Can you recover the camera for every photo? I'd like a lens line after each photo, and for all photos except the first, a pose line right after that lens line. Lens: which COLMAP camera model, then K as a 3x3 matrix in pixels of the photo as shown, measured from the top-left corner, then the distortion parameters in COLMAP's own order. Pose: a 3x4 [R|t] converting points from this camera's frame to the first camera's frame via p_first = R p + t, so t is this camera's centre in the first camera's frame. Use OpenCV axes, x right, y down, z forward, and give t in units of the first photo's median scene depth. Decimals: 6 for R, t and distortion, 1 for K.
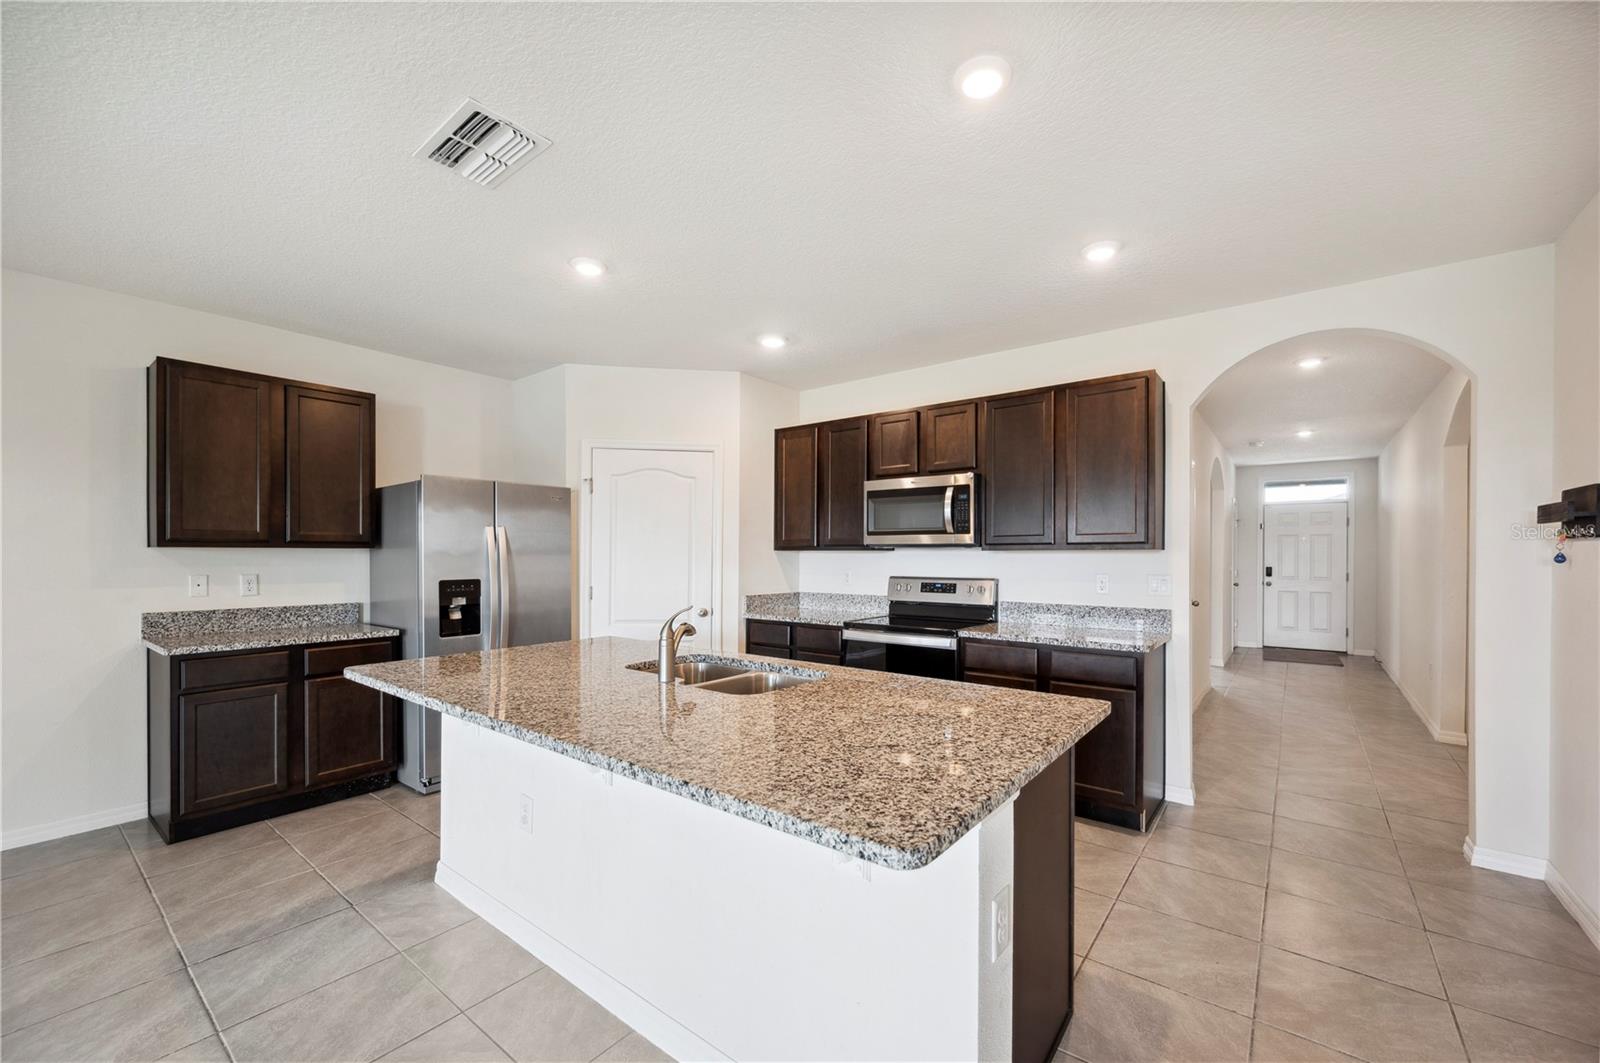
lens RADIAL K [[635.7, 0, 802.6], [0, 635.7, 554.9], [0, 0, 1]] dist [0.001855, -0.000472]
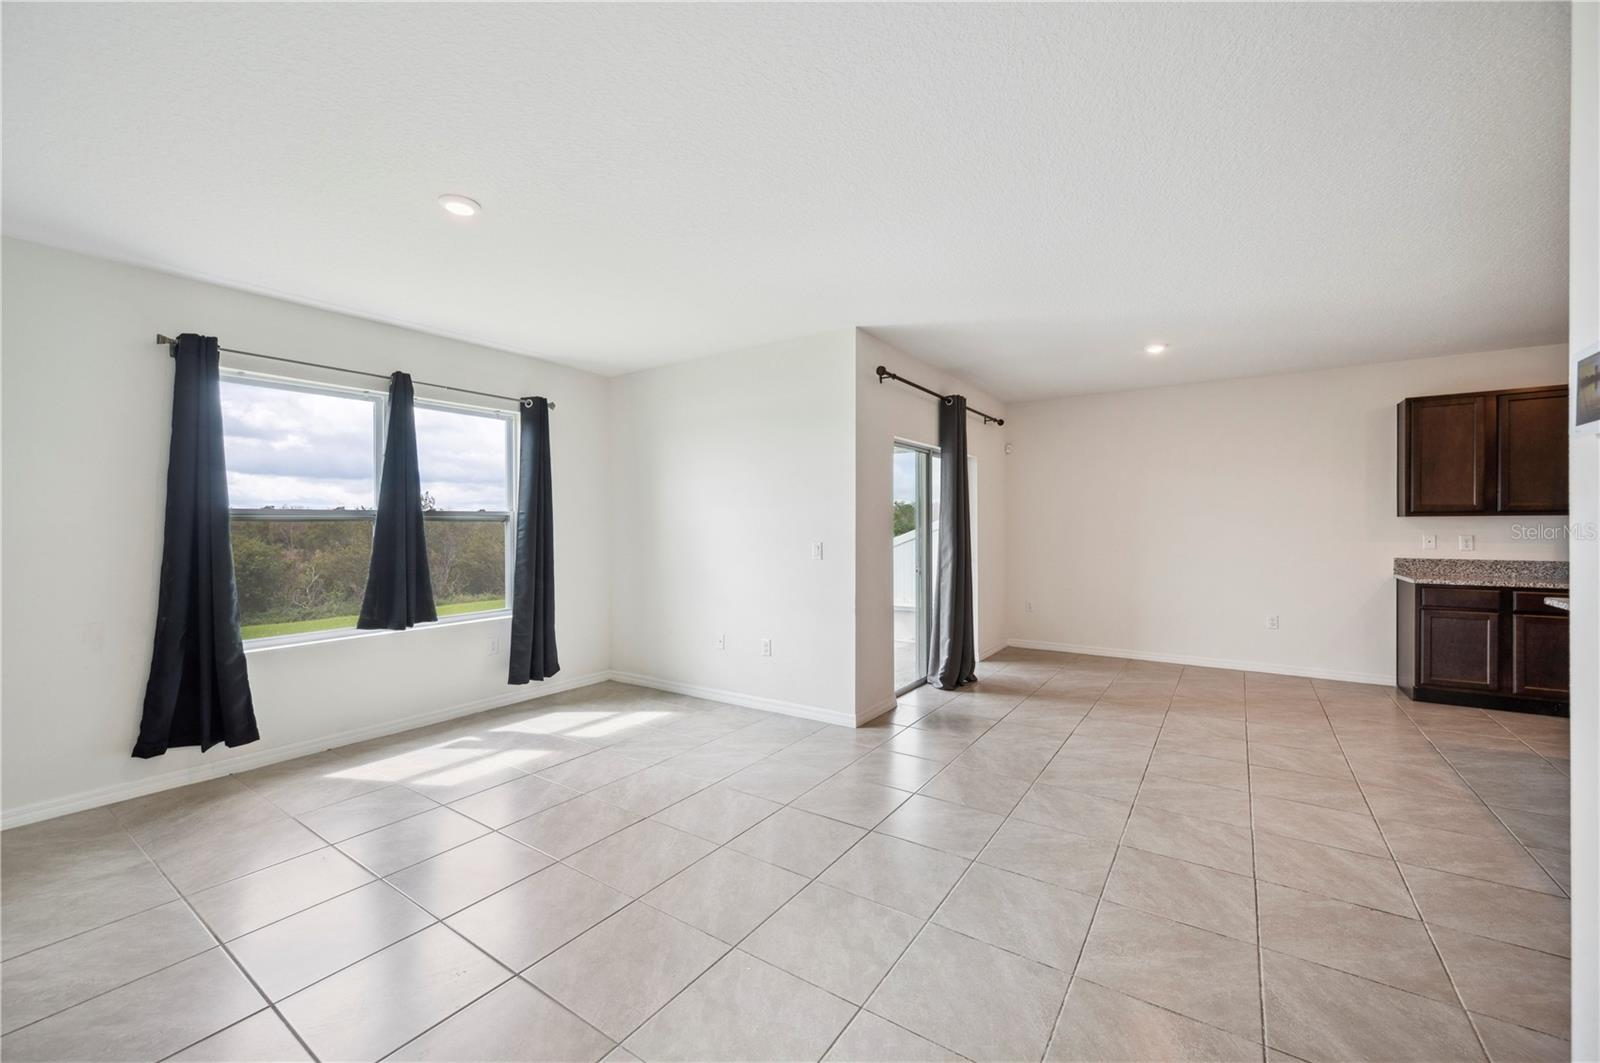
lens RADIAL K [[635.7, 0, 802.3], [0, 635.7, 530.0], [0, 0, 1]] dist [0.001855, -0.000472]
pose [[0.062879, 0.007804, -0.997991, 0.400560], [0.002599, 0.999965, 0.007983, 0.003762], [0.998018, -0.003095, 0.062857, -0.502940]]
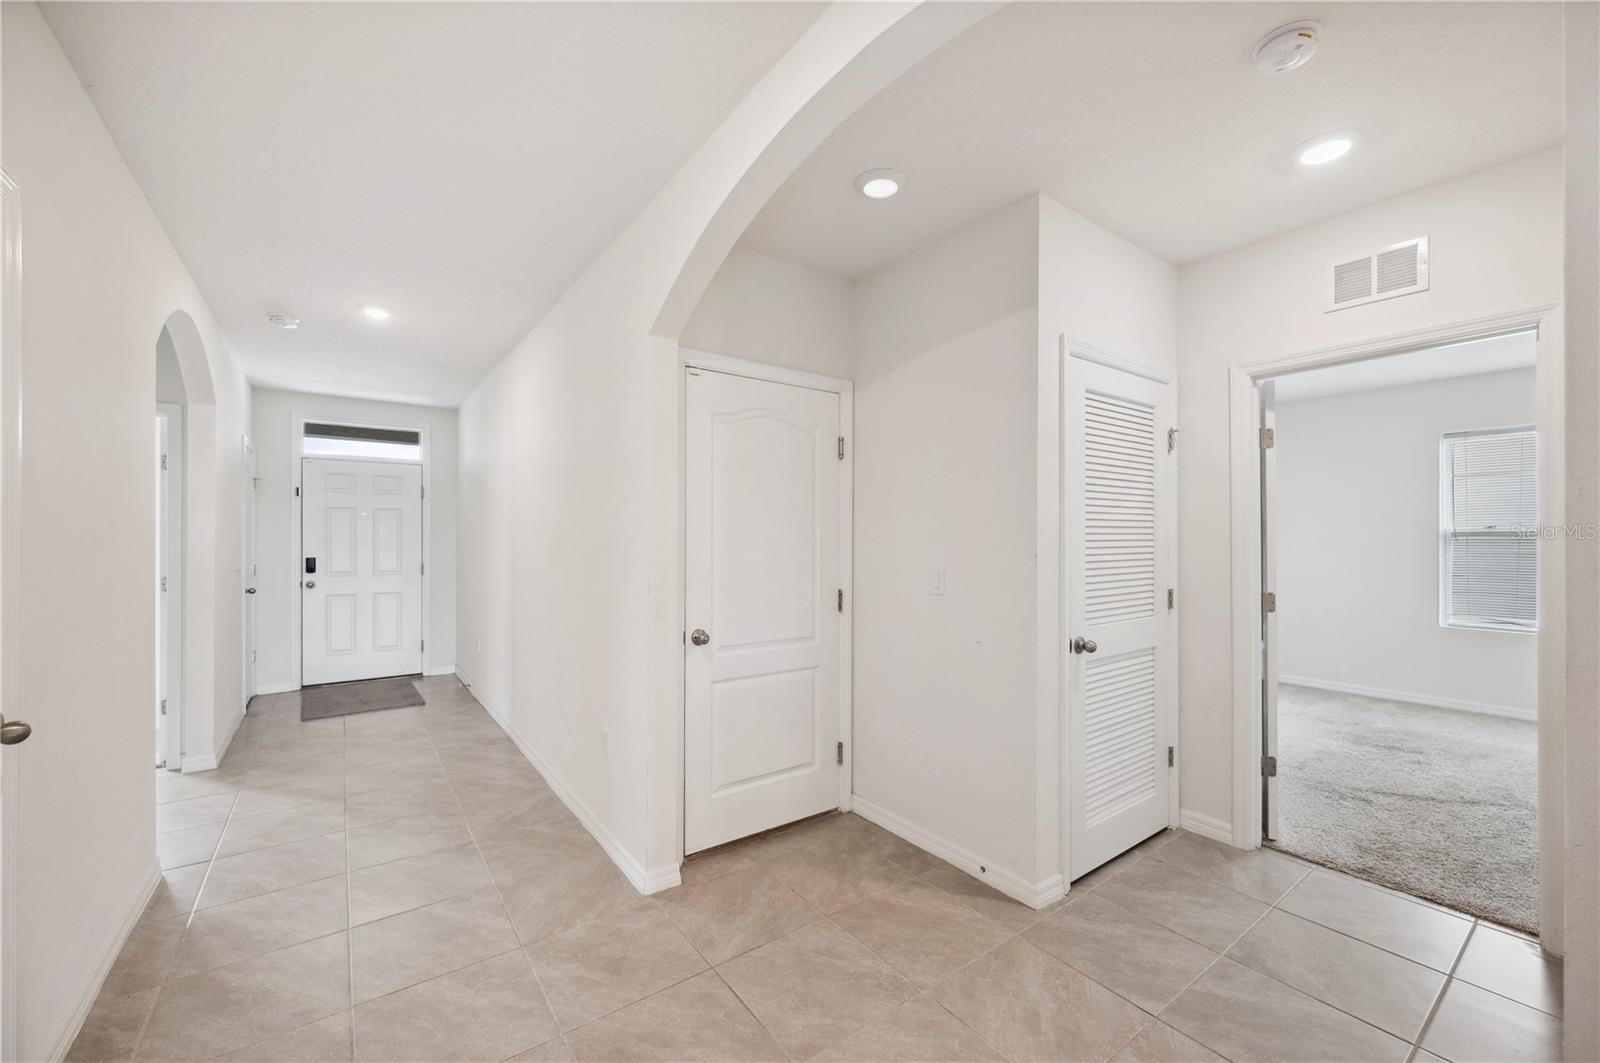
lens RADIAL K [[635.7, 0, 810.0], [0, 635.7, 535.5], [0, 0, 1]] dist [0.001855, -0.000472]
pose [[0.269746, -0.002395, 0.962929, 0.626284], [0.003703, 0.999992, 0.001450, -0.005803], [-0.962924, 0.003174, 0.269753, 0.852850]]
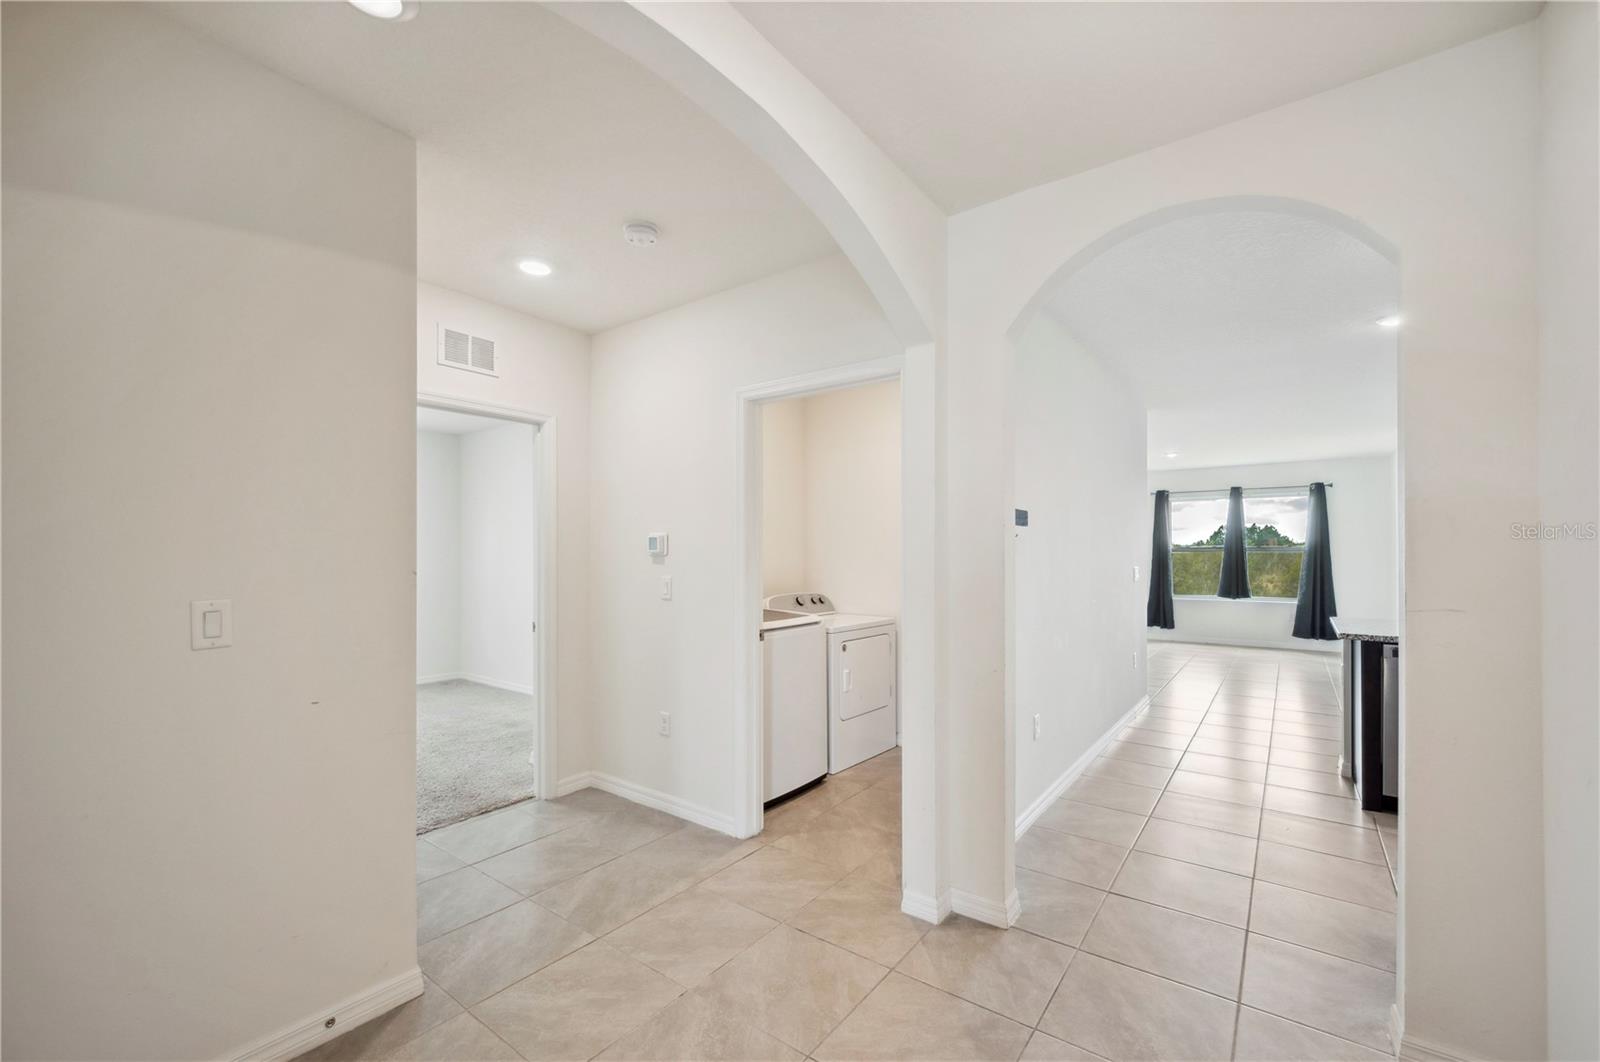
lens RADIAL K [[635.7, 0, 817.7], [0, 635.7, 555.1], [0, 0, 1]] dist [0.001855, -0.000472]
pose [[-0.999753, 0.000746, -0.022211, 0.941899], [0.000674, 0.999995, 0.003213, 0.000701], [0.022214, 0.003197, -0.999748, 1.294173]]
